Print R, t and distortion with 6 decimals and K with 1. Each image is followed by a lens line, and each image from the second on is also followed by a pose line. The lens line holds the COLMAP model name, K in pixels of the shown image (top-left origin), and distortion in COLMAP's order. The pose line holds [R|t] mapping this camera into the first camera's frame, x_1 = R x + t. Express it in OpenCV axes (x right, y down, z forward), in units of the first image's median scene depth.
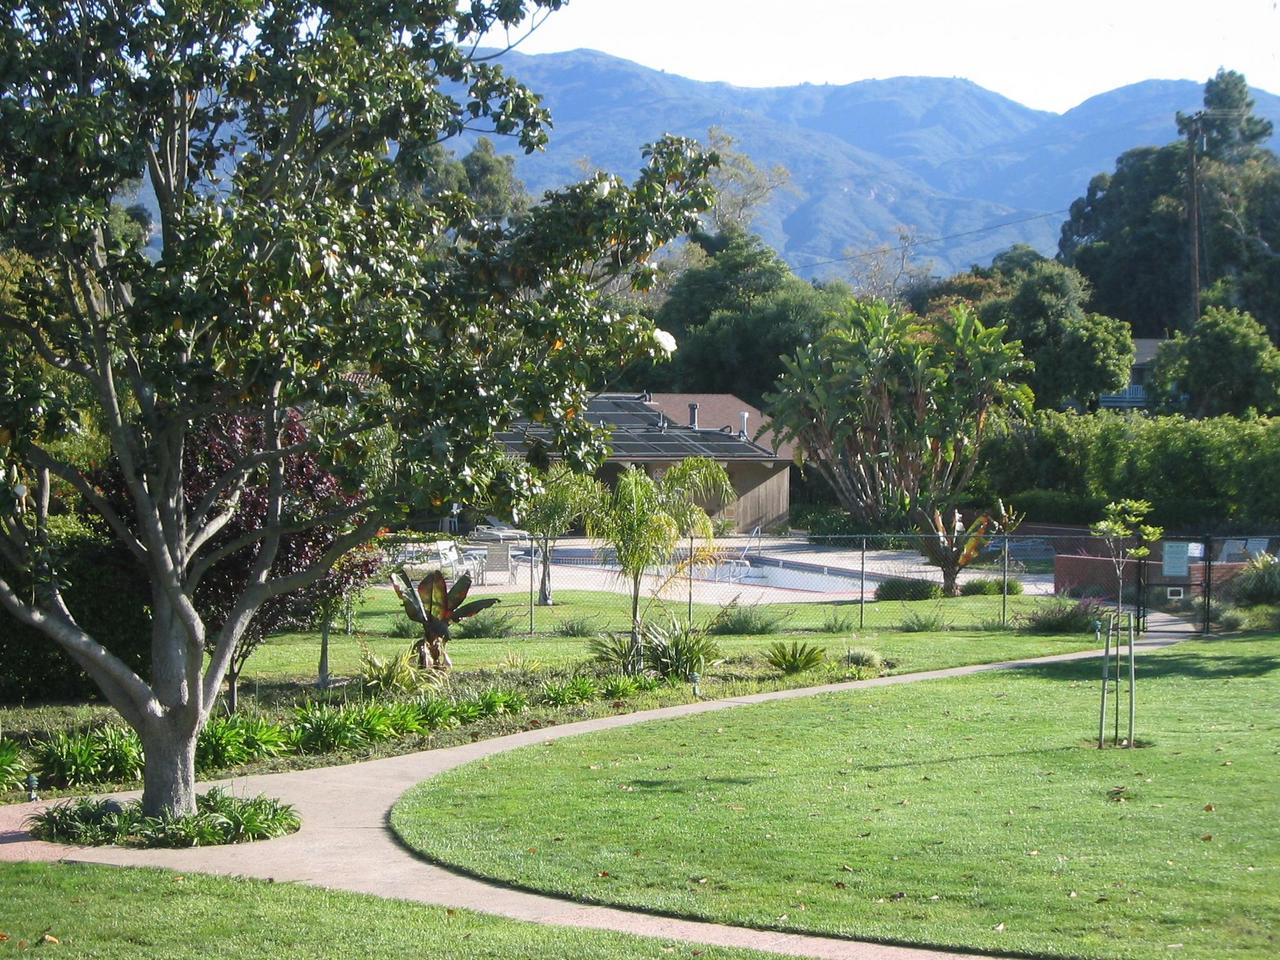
lens RADIAL K [[2616.5, 0, 640.0], [0, 2616.5, 485.9], [0, 0, 1]] dist [0.004019, 0.000000]
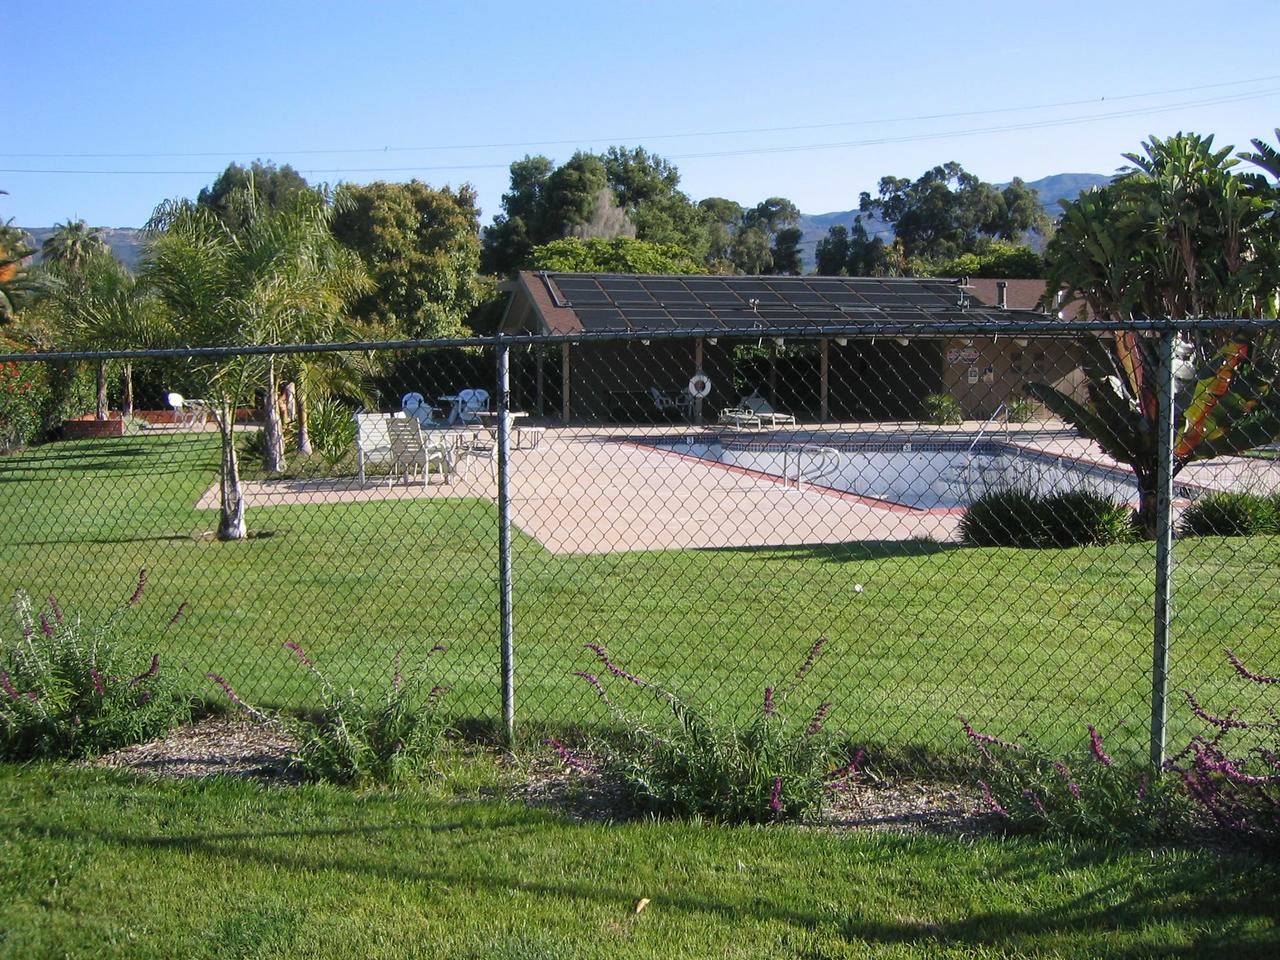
lens RADIAL K [[1333.6, 0, 640.9], [0, 1333.6, 481.7], [0, 0, 1]] dist [-0.070593, 0.000000]
pose [[0.930135, 0.016546, -0.366845, 0.022741], [0.004638, 0.998375, 0.056789, 0.004010], [0.367189, -0.054523, 0.928547, 0.147113]]
